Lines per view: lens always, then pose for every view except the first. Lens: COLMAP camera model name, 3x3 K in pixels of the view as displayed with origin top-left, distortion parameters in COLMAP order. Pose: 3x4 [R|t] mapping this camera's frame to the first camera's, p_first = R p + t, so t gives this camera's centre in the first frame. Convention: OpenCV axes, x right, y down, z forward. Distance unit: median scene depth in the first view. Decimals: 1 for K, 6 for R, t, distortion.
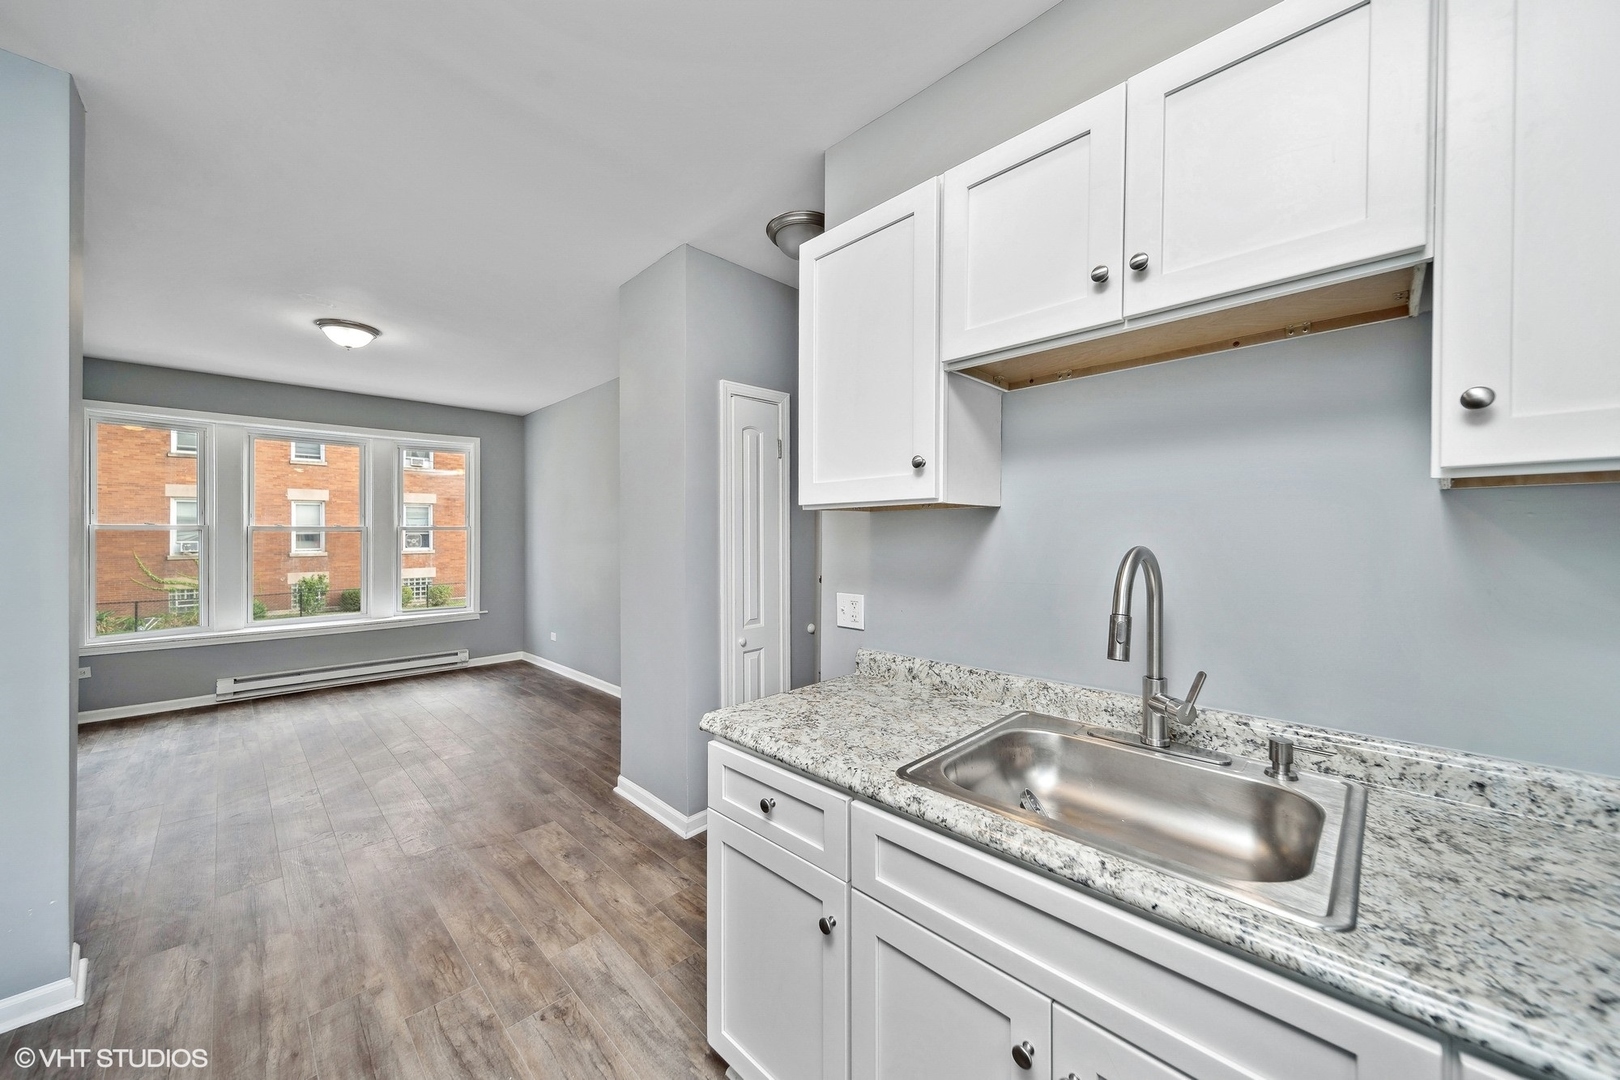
lens RADIAL K [[582.2, 0, 797.9], [0, 582.2, 527.8], [0, 0, 1]] dist [0.002213, -0.000274]
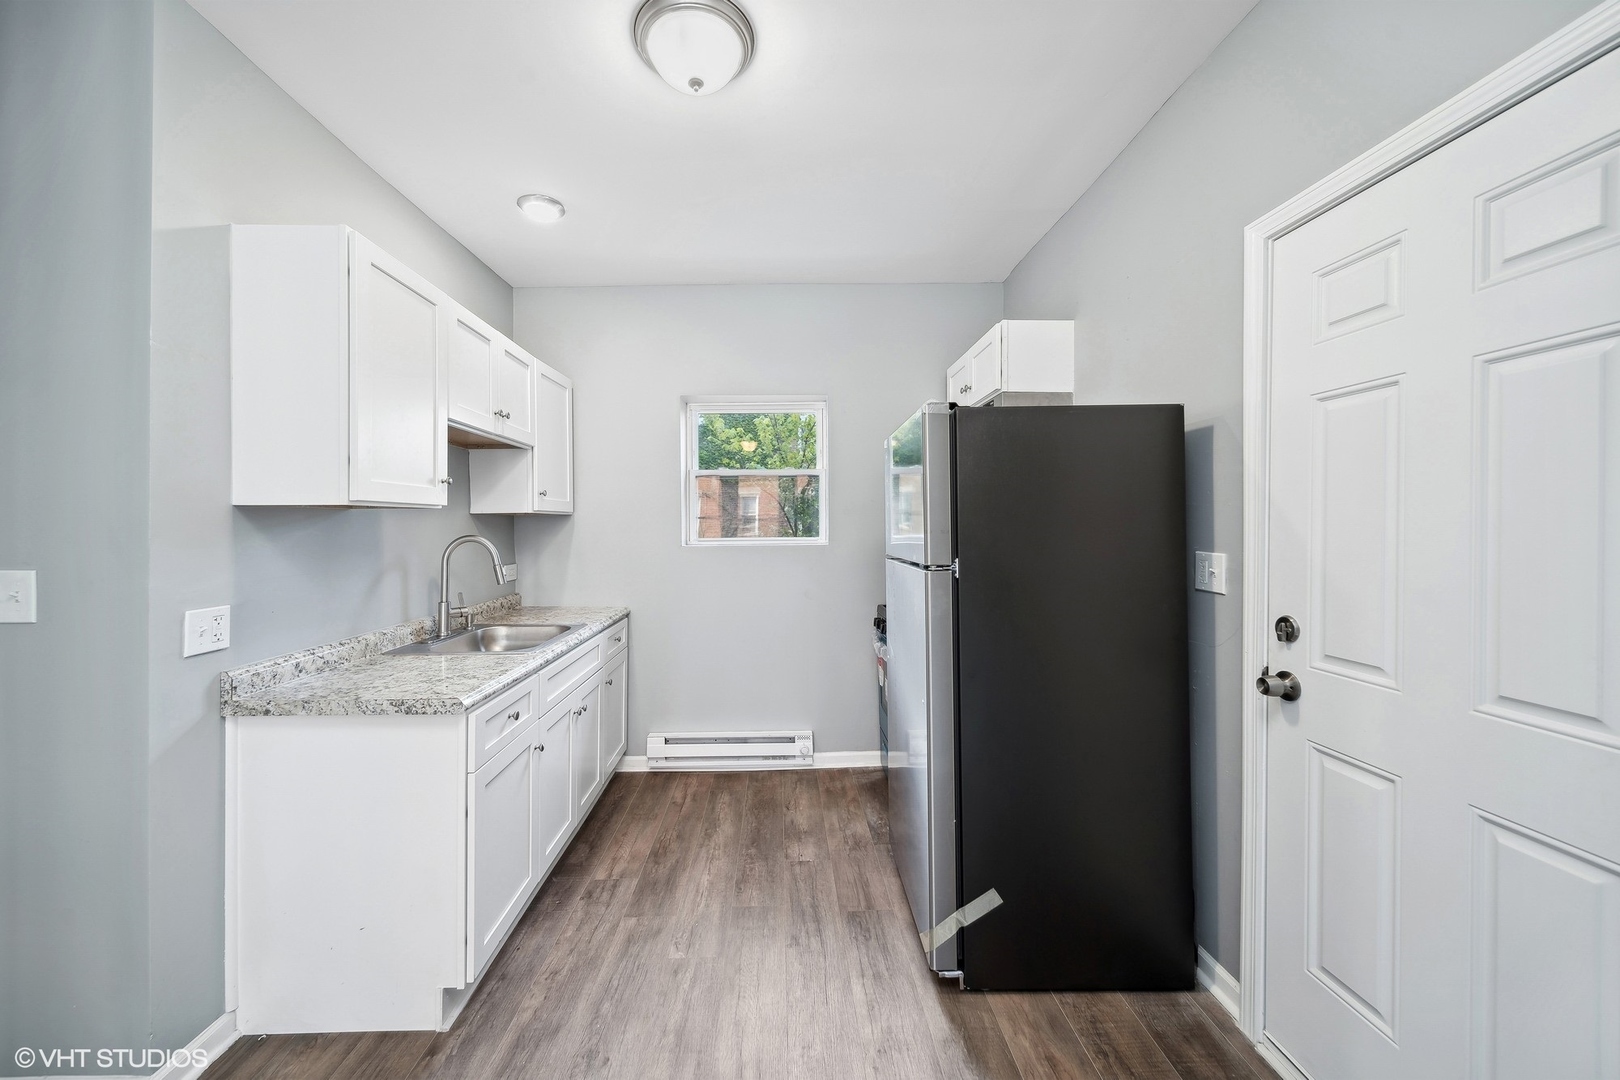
lens RADIAL K [[588.6, 0, 794.8], [0, 588.6, 531.1], [0, 0, 1]] dist [-0.000052, -0.004730]
pose [[-0.729109, 0.000992, 0.684396, -1.193452], [0.002380, 0.999997, 0.001085, 0.013355], [-0.684393, 0.002420, -0.729109, 1.213327]]
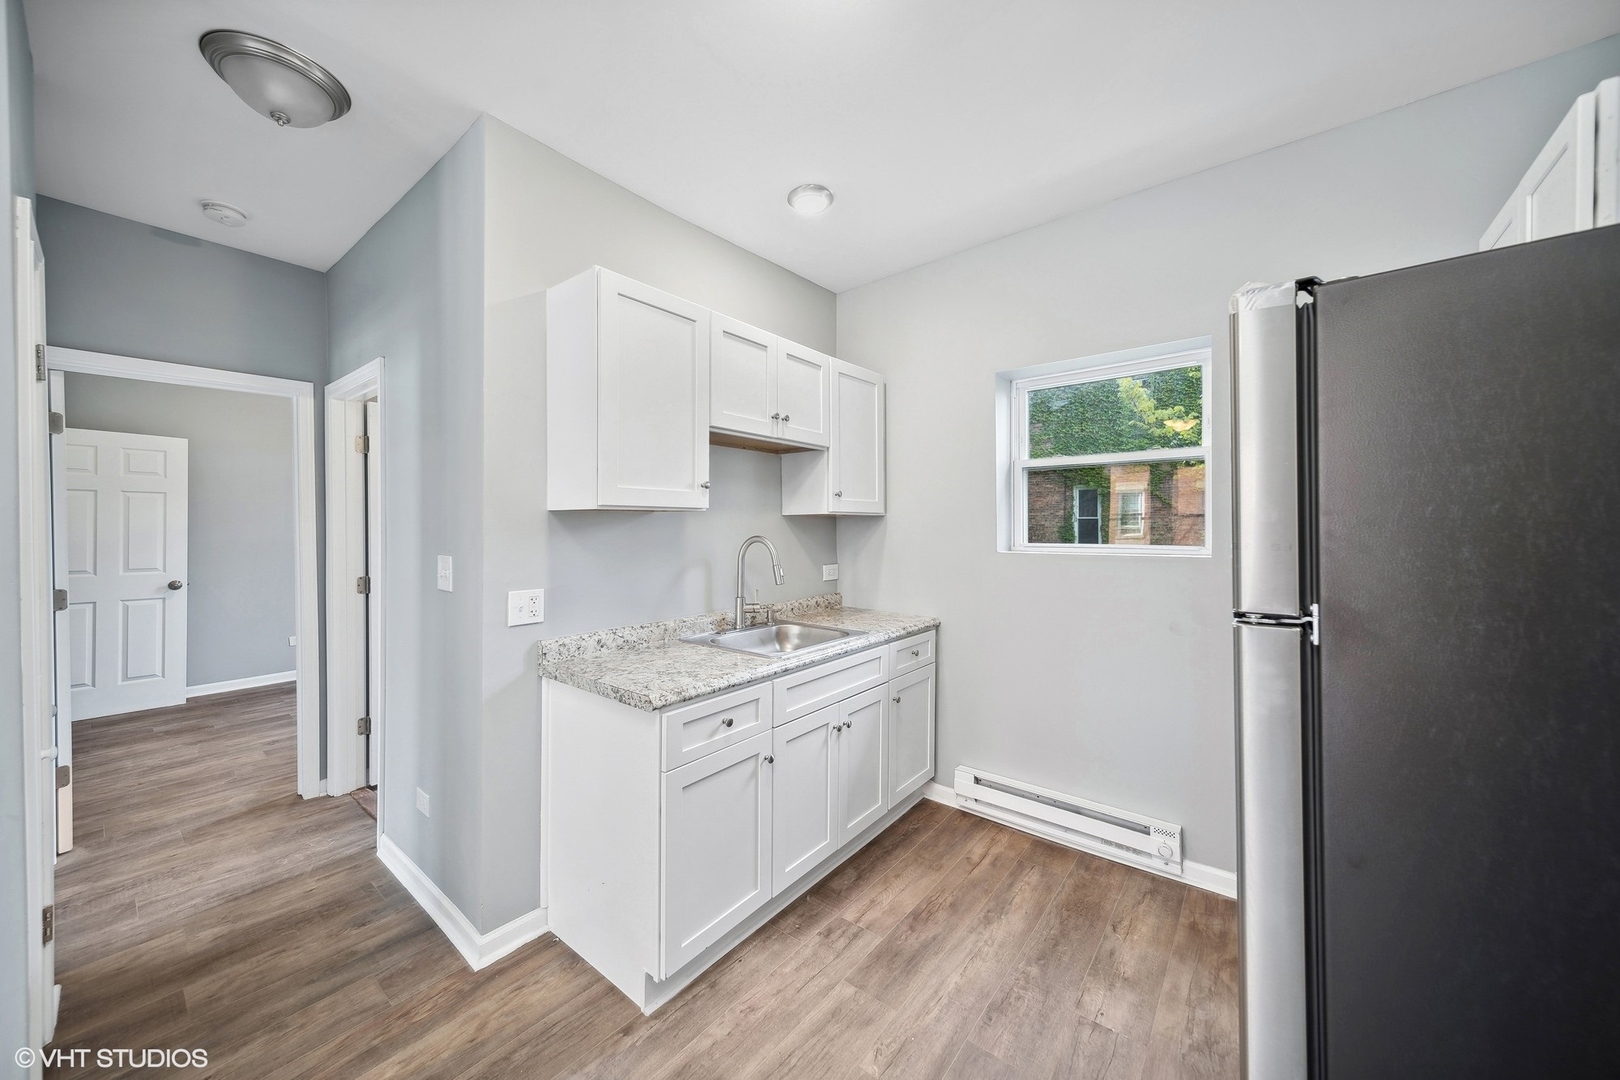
lens RADIAL K [[582.2, 0, 797.9], [0, 582.2, 527.8], [0, 0, 1]] dist [0.002213, -0.000274]
pose [[-0.104231, 0.000912, 0.994553, -1.130970], [-0.007781, 0.999968, -0.001732, 0.003862], [-0.994523, -0.007919, -0.104221, 0.751567]]
